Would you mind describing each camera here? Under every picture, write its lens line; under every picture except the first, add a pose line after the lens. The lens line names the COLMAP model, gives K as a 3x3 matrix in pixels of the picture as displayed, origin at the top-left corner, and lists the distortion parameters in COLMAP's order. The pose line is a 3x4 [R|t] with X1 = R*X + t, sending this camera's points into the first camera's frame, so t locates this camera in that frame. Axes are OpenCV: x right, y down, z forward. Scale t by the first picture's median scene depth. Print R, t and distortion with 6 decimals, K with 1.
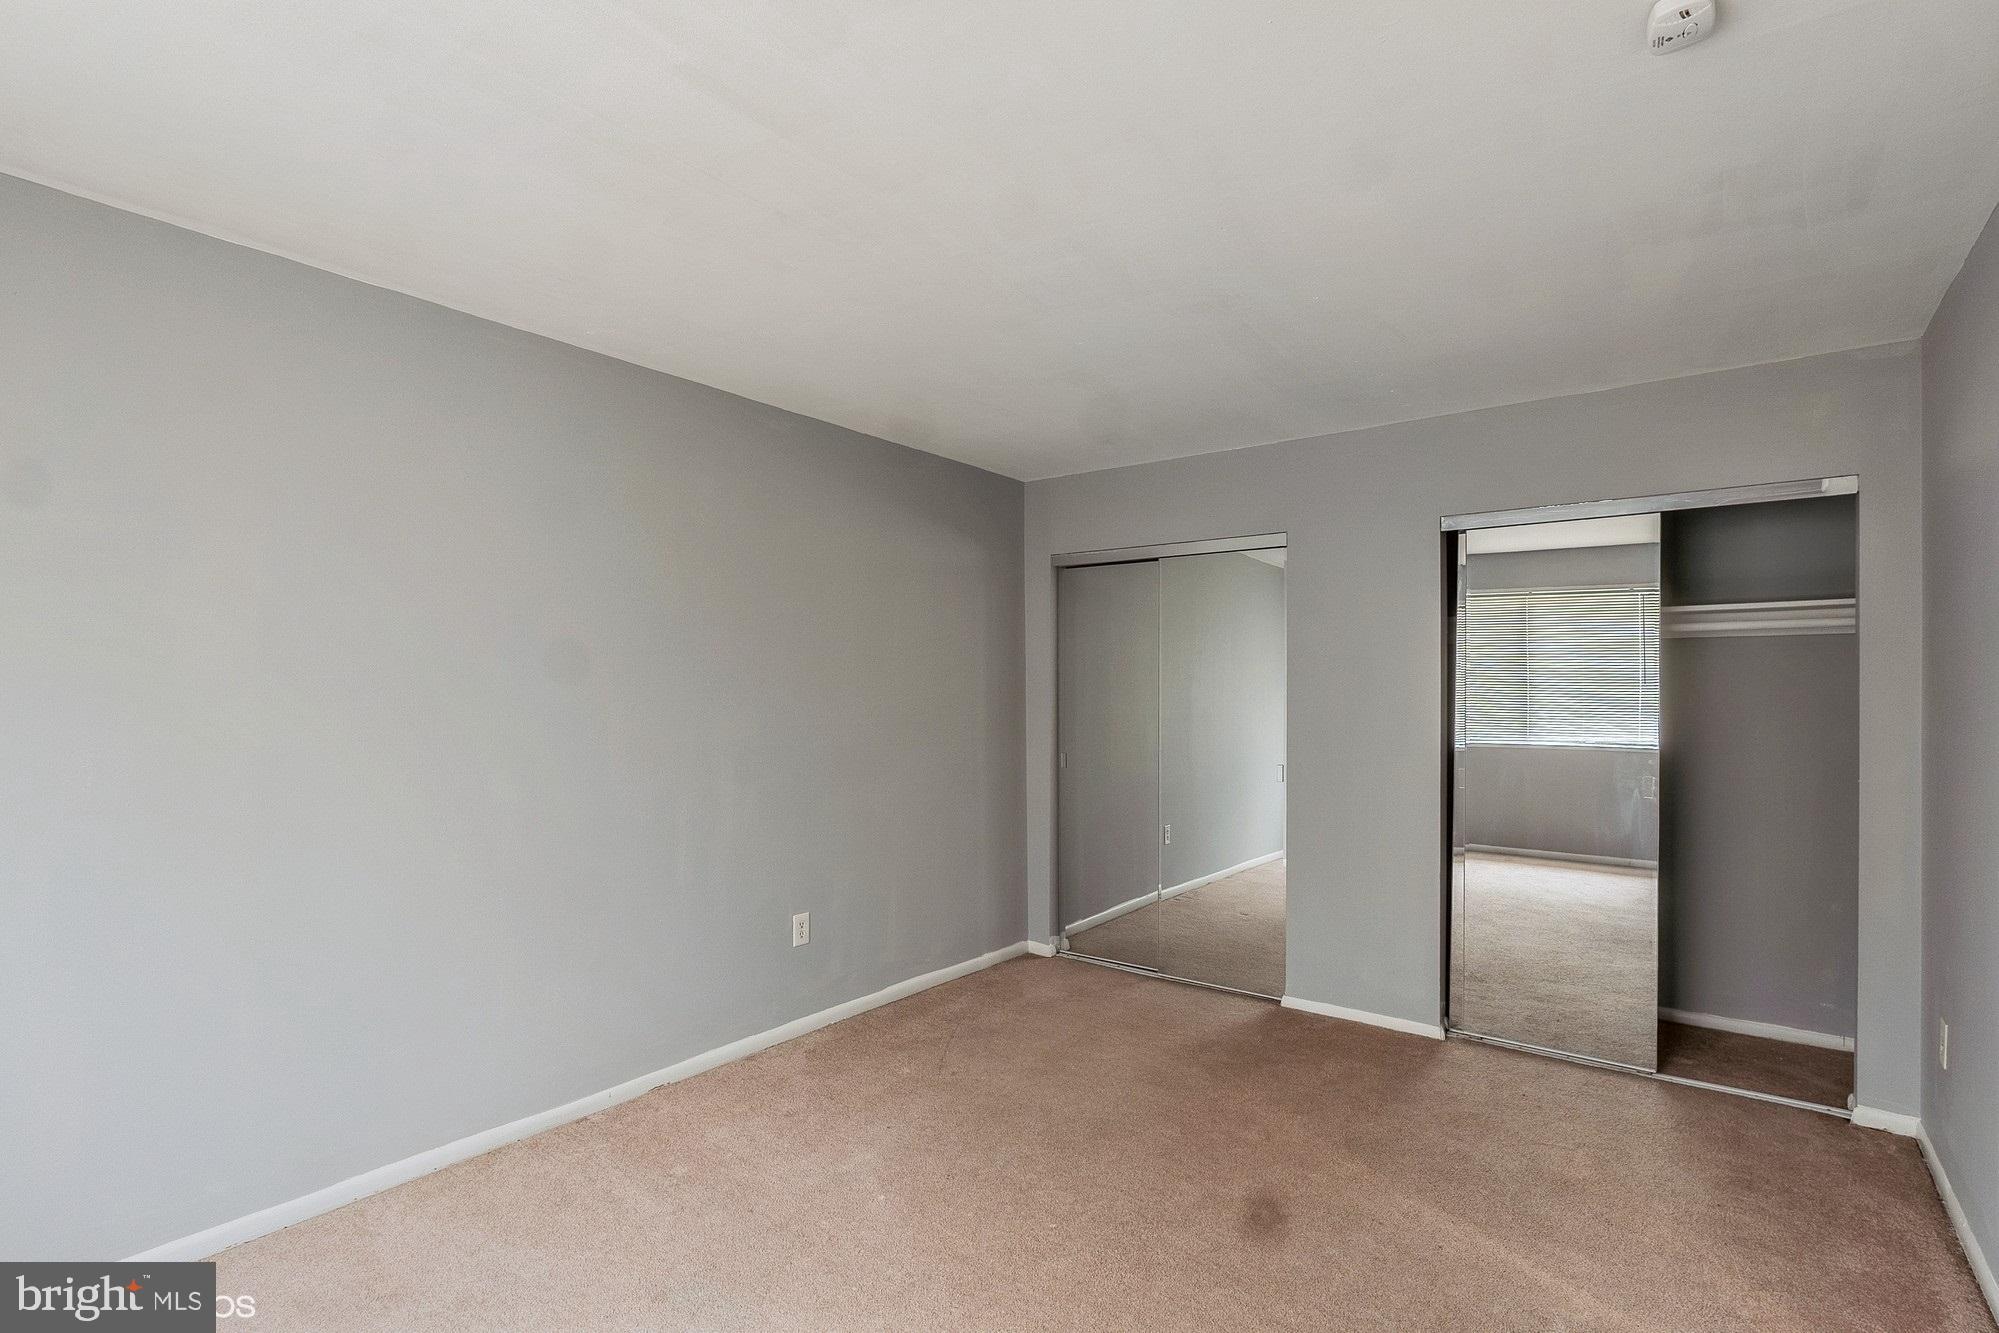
lens RADIAL K [[944.9, 0, 996.0], [0, 944.9, 708.0], [0, 0, 1]] dist [-0.000666, 0.000188]
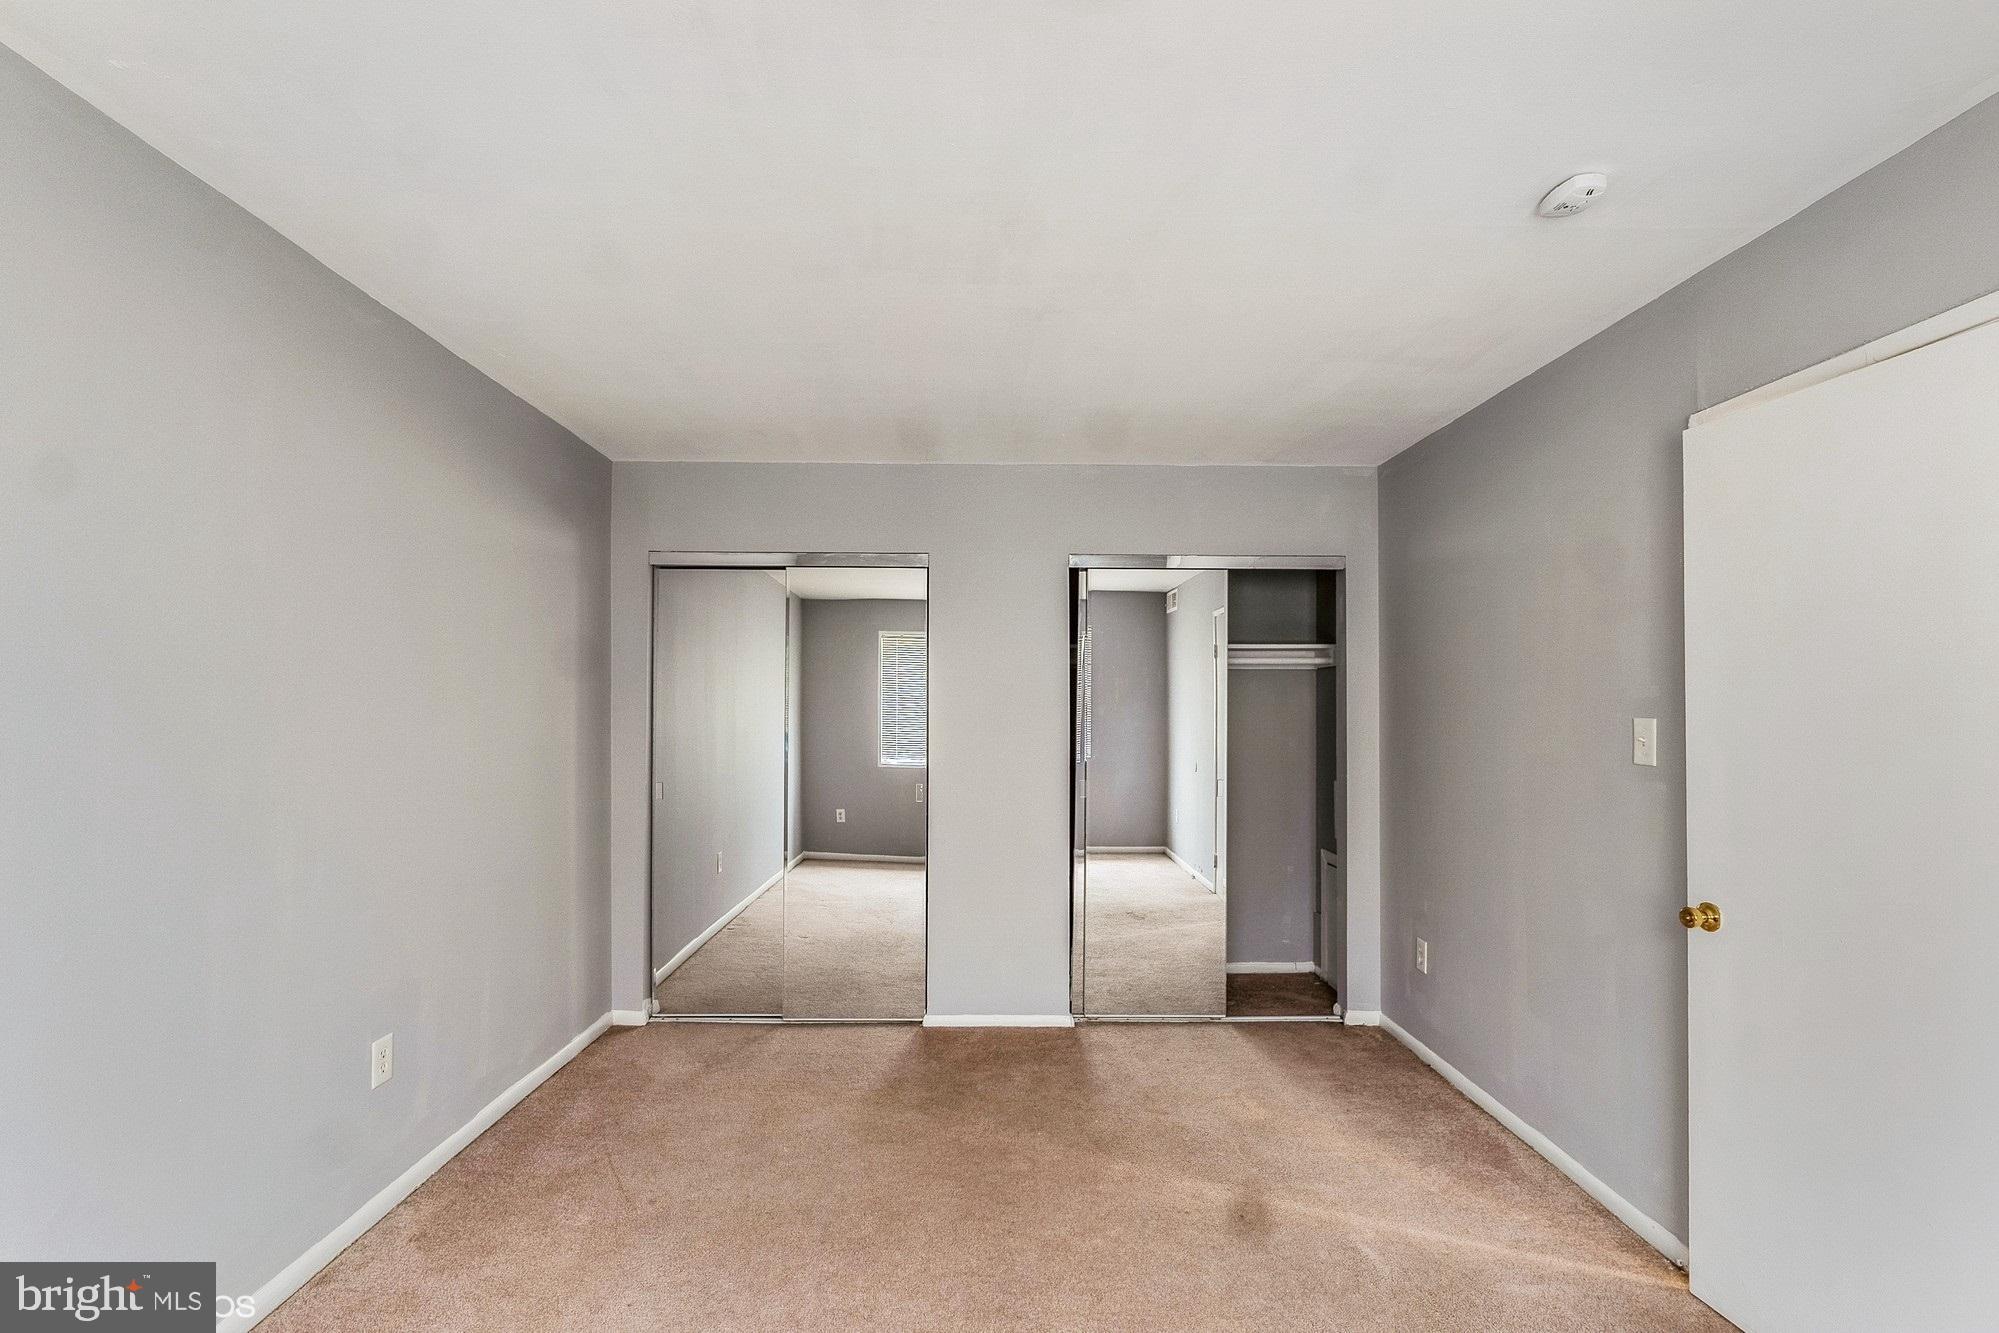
lens RADIAL K [[919.9, 0, 997.4], [0, 919.9, 699.9], [0, 0, 1]] dist [-0.003686, -0.000217]
pose [[0.789542, 0.007654, 0.613649, -0.260569], [0.009664, 0.999643, -0.024902, -0.004291], [-0.613620, 0.025591, 0.789186, 0.197532]]
